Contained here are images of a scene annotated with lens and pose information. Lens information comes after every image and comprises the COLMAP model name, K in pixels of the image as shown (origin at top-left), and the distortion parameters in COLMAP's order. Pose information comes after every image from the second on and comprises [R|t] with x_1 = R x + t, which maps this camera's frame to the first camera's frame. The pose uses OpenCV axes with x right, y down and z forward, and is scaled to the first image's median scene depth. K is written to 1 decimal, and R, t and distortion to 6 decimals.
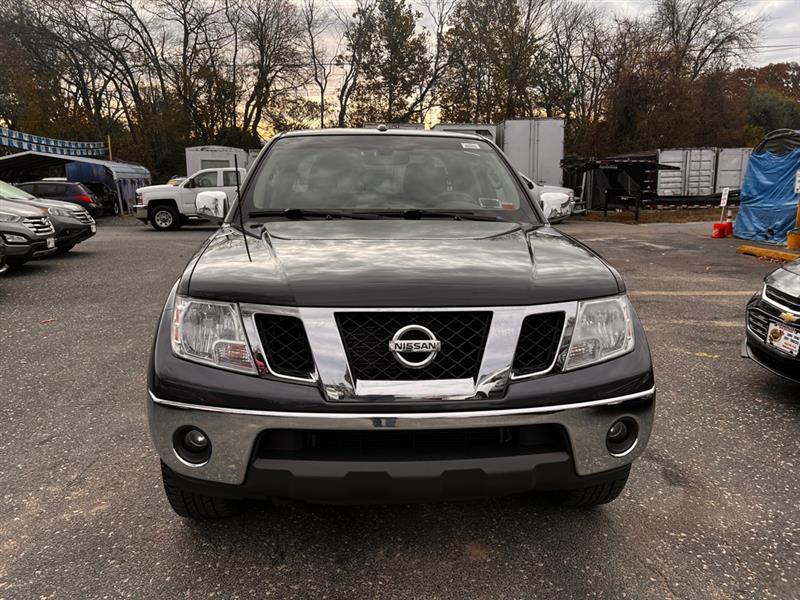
lens RADIAL K [[608.6, 0, 392.5], [0, 608.6, 301.5], [0, 0, 1]] dist [0.054148, -0.063583]
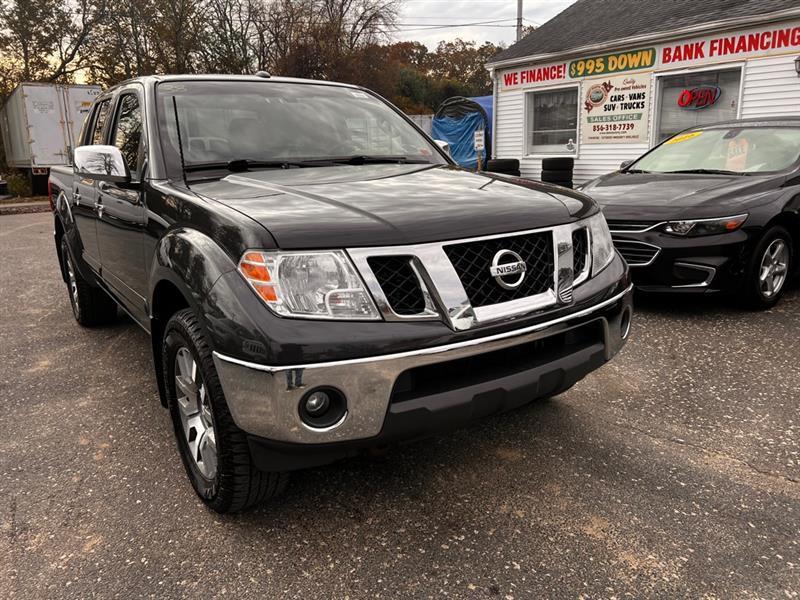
lens RADIAL K [[608.6, 0, 392.5], [0, 608.6, 301.5], [0, 0, 1]] dist [0.054148, -0.063583]
pose [[0.859148, -0.150726, 0.489025, -0.049000], [0.128354, 0.988561, 0.079192, 0.001324], [-0.495368, -0.005269, 0.868667, 0.011754]]
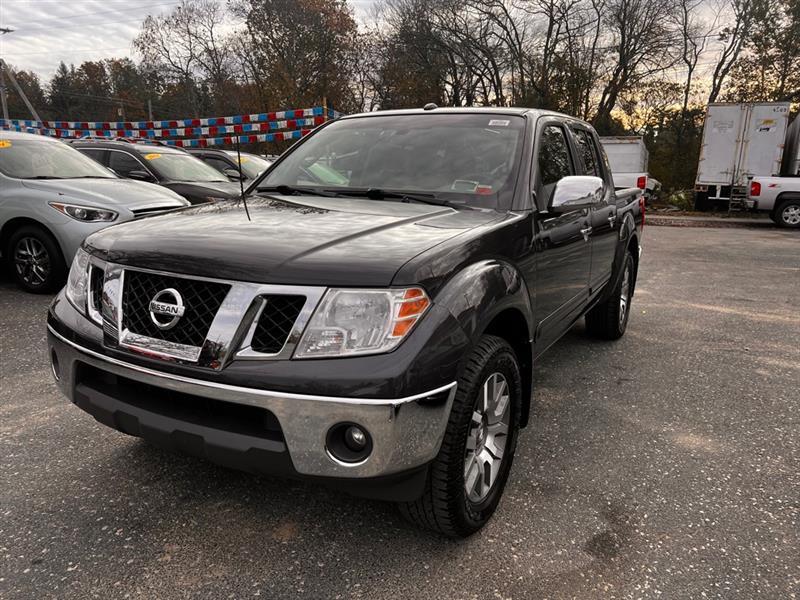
lens RADIAL K [[608.6, 0, 392.5], [0, 608.6, 301.5], [0, 0, 1]] dist [0.054148, -0.063583]
pose [[0.836146, 0.125617, -0.533928, 0.067953], [-0.117761, 0.991836, 0.048932, -0.002764], [0.535716, 0.021962, 0.844113, 0.021869]]
